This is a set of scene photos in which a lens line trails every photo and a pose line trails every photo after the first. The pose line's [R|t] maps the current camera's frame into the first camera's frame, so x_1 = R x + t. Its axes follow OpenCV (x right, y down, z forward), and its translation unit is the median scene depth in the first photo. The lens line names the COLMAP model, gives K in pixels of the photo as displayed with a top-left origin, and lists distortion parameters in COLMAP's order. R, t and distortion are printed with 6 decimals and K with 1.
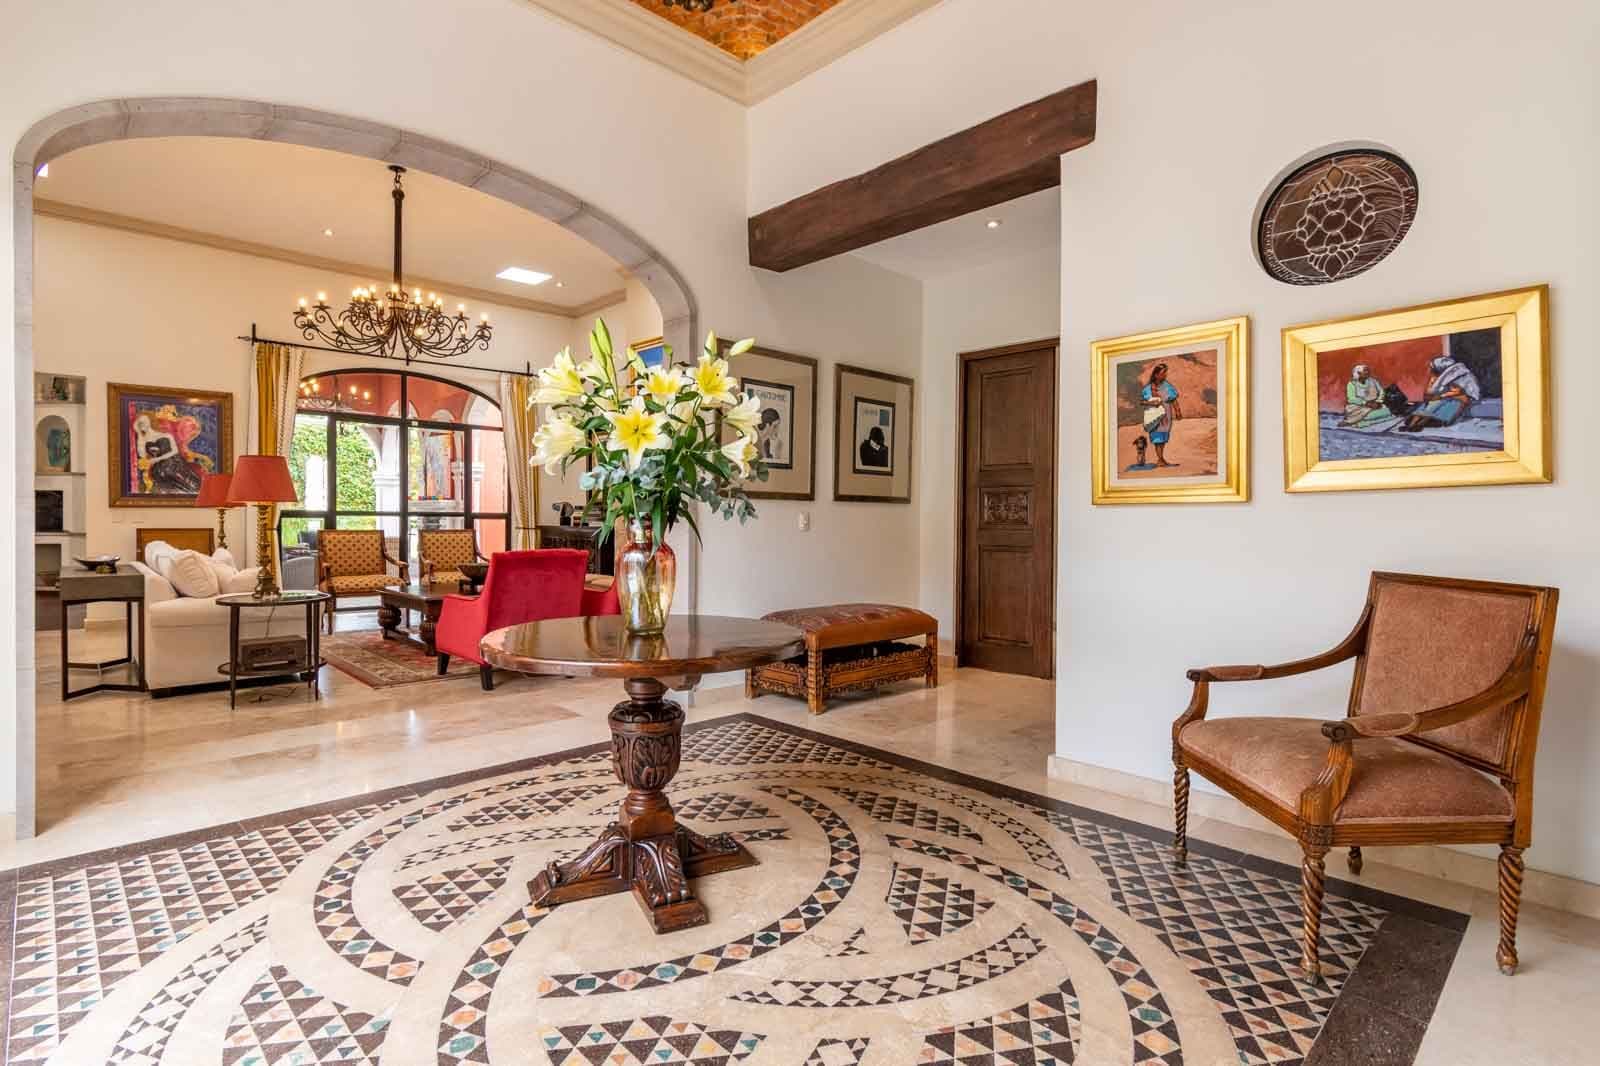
lens RADIAL K [[806.6, 0, 800.0], [0, 806.6, 533.0], [0, 0, 1]] dist [-0.002374, -0.000792]
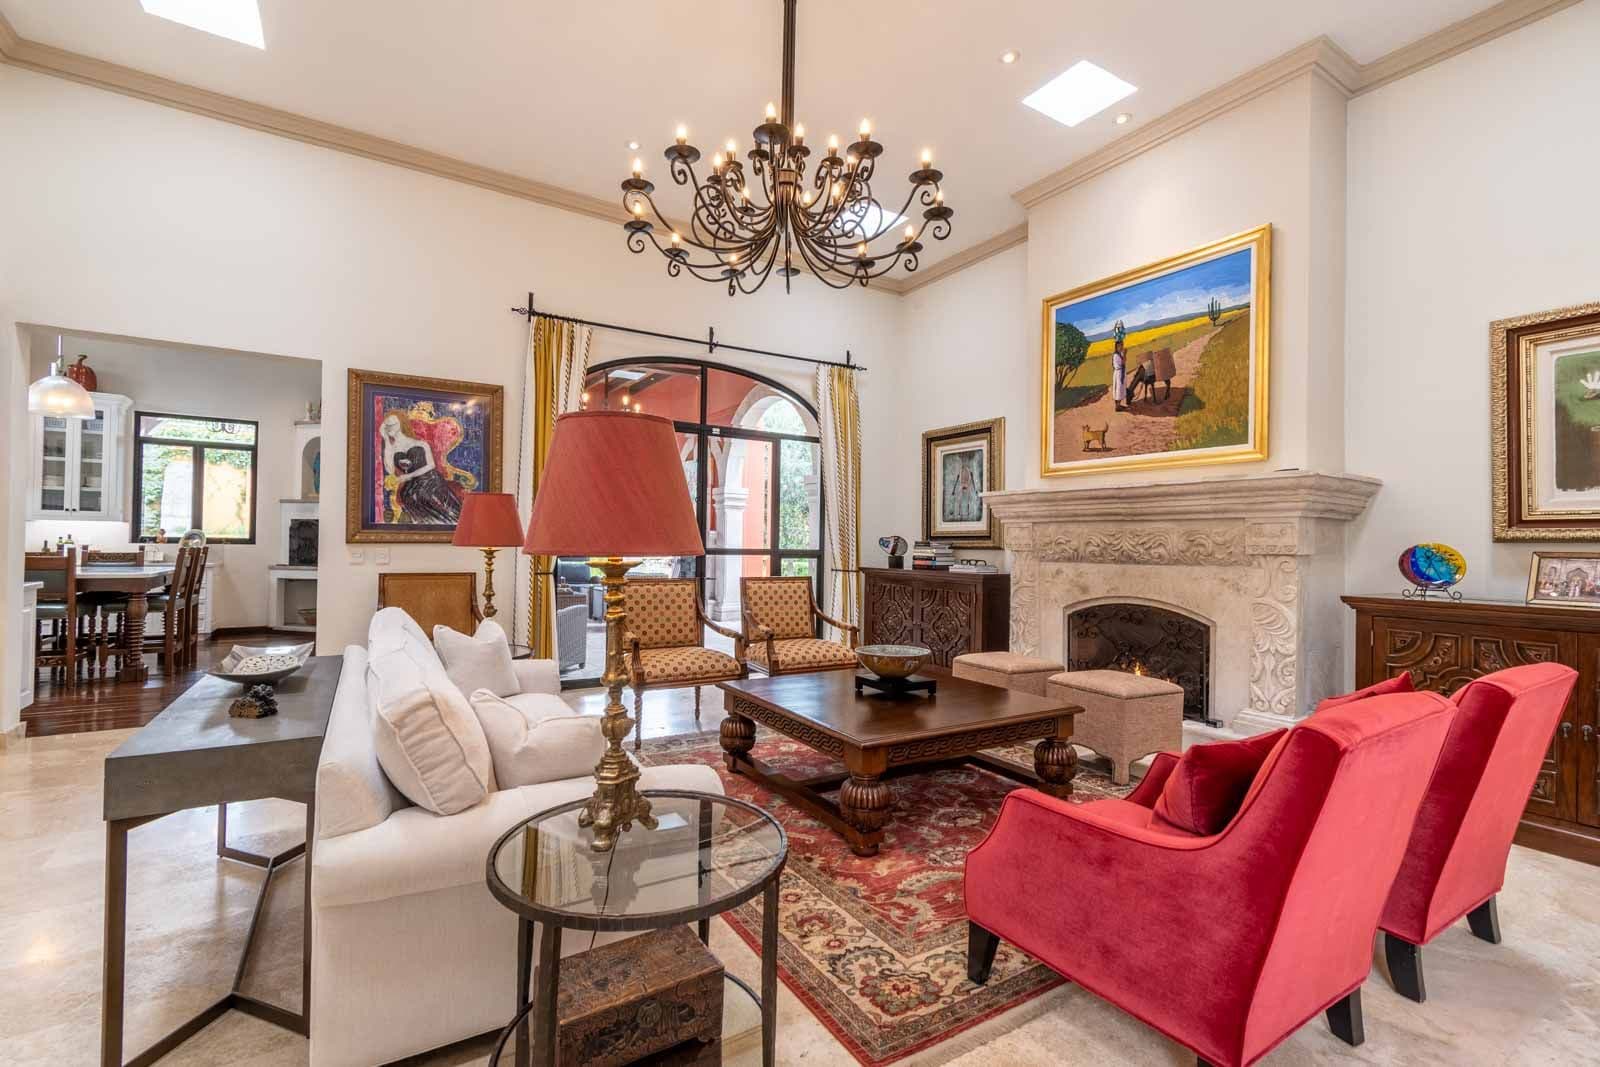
lens RADIAL K [[722.9, 0, 800.6], [0, 722.9, 542.4], [0, 0, 1]] dist [0.000244, 0.000011]
pose [[0.979192, 0.009403, -0.202719, -0.320455], [-0.013480, 0.999733, -0.018743, -0.024952], [0.202489, 0.021086, 0.979058, 0.435259]]
